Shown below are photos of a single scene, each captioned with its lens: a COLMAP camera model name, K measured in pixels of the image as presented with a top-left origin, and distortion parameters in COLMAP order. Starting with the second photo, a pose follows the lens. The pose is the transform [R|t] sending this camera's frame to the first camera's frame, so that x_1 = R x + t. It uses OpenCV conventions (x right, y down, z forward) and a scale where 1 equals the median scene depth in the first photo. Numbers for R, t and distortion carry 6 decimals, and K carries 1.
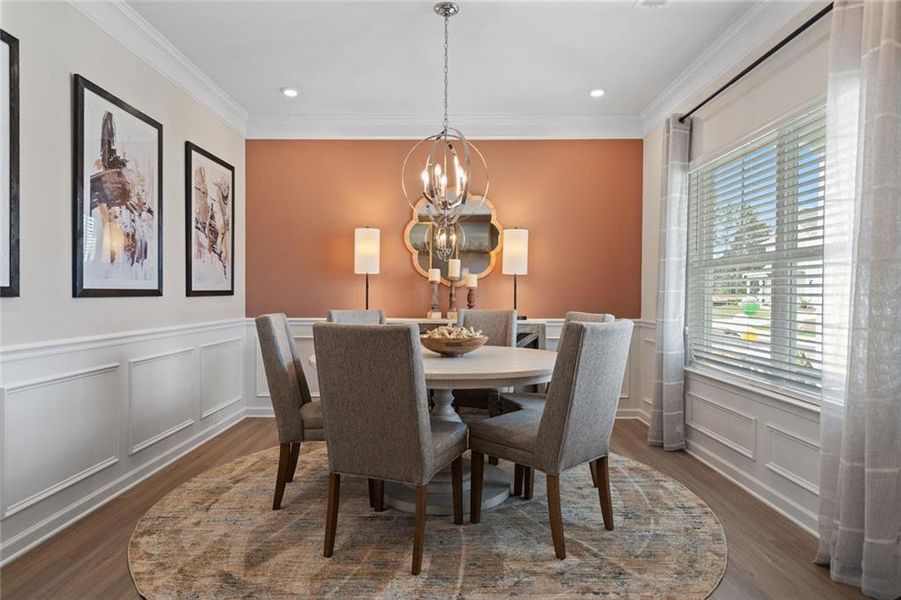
lens RADIAL K [[531.8, 0, 450.5], [0, 531.8, 300.0], [0, 0, 1]] dist [0.002303, 0.001754]
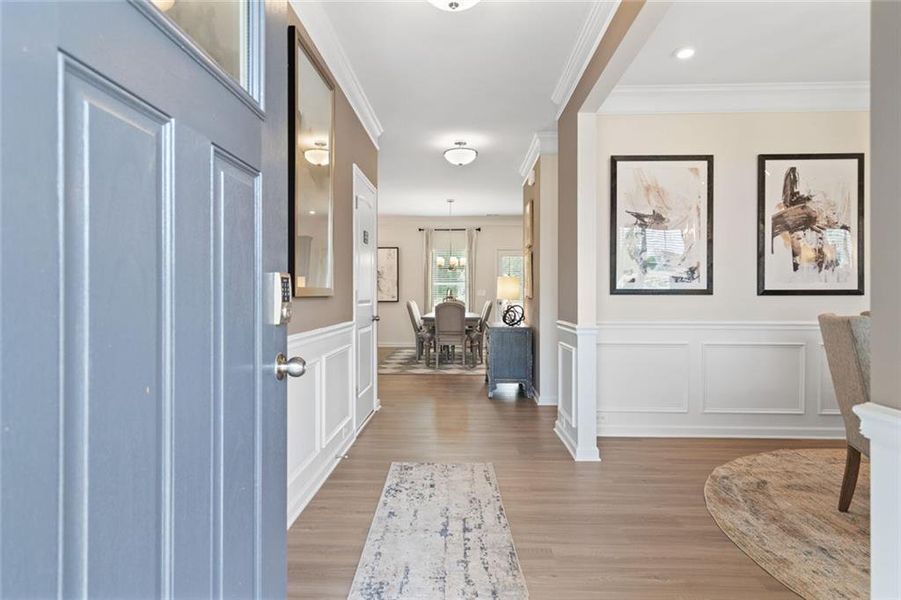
lens RADIAL K [[531.8, 0, 450.5], [0, 531.8, 300.0], [0, 0, 1]] dist [0.002303, 0.001754]
pose [[-0.030641, 0.007677, -0.999501, 0.831576], [-0.010684, 0.999911, 0.008008, 0.005060], [0.999473, 0.010924, -0.030556, 0.124806]]
